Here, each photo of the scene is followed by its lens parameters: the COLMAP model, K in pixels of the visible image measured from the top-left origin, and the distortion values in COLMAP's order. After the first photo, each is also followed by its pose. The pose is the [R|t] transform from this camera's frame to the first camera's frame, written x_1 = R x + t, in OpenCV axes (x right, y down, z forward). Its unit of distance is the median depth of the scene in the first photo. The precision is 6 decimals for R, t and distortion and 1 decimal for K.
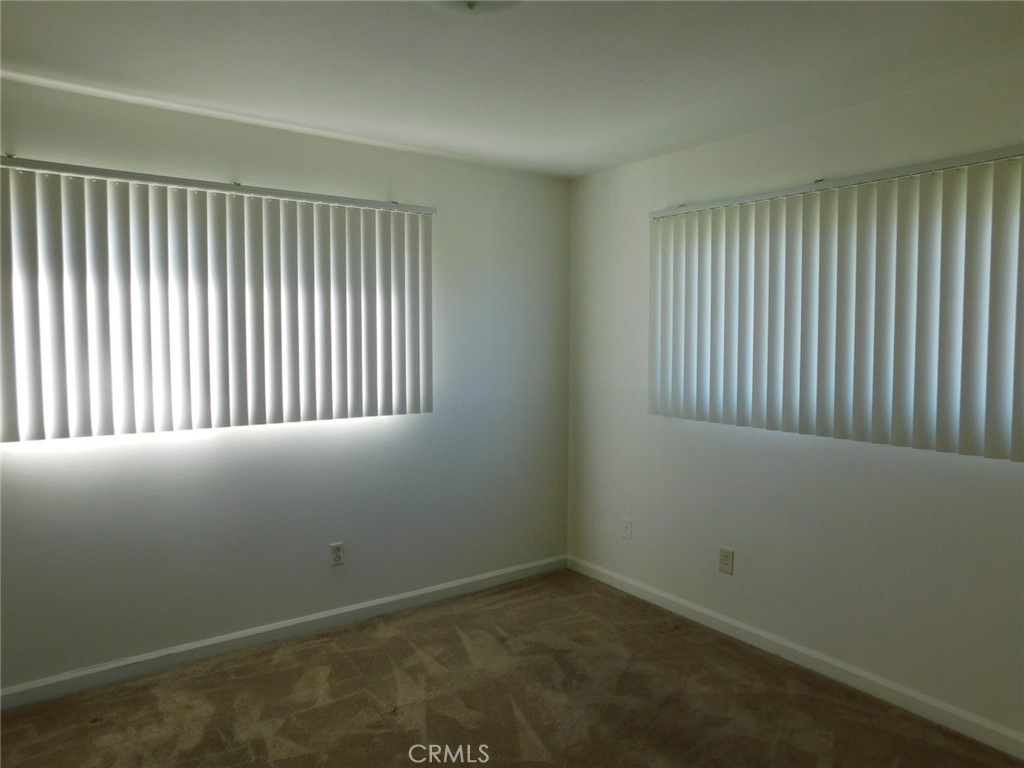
lens RADIAL K [[683.4, 0, 515.2], [0, 683.4, 378.7], [0, 0, 1]] dist [-0.063153, 0.059308]
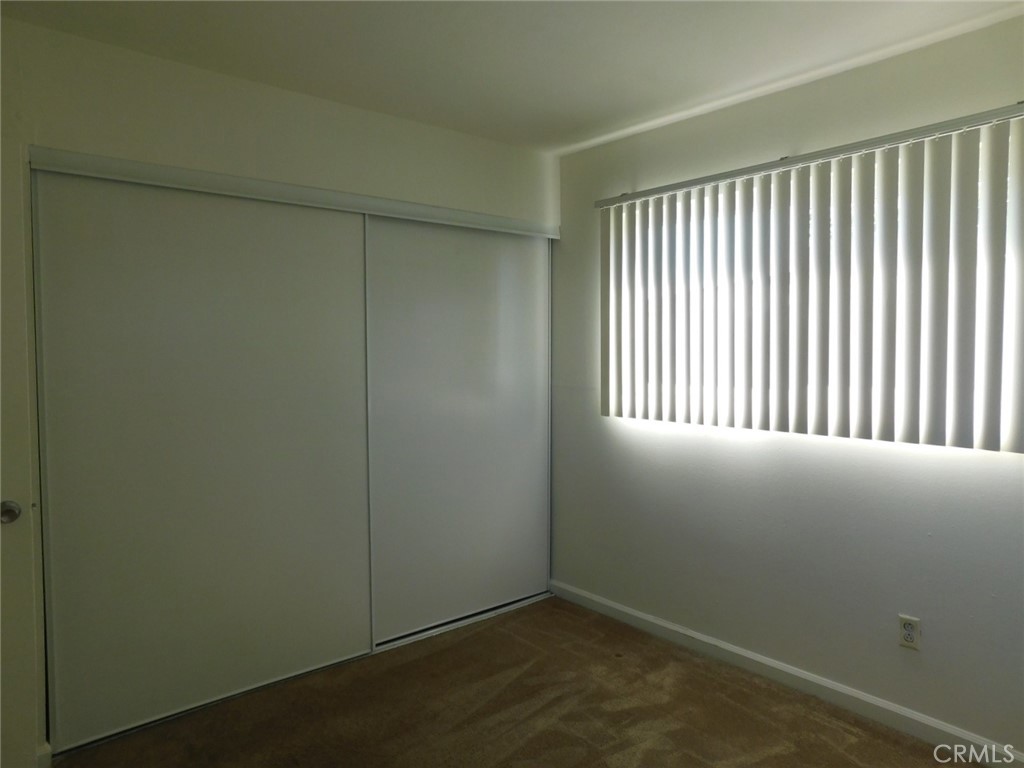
lens RADIAL K [[683.4, 0, 515.2], [0, 683.4, 378.7], [0, 0, 1]] dist [-0.063153, 0.059308]
pose [[0.072721, 0.044167, -0.996374, 0.459404], [-0.046222, 0.998095, 0.040870, -0.020327], [0.996281, 0.043082, 0.074624, 0.599824]]
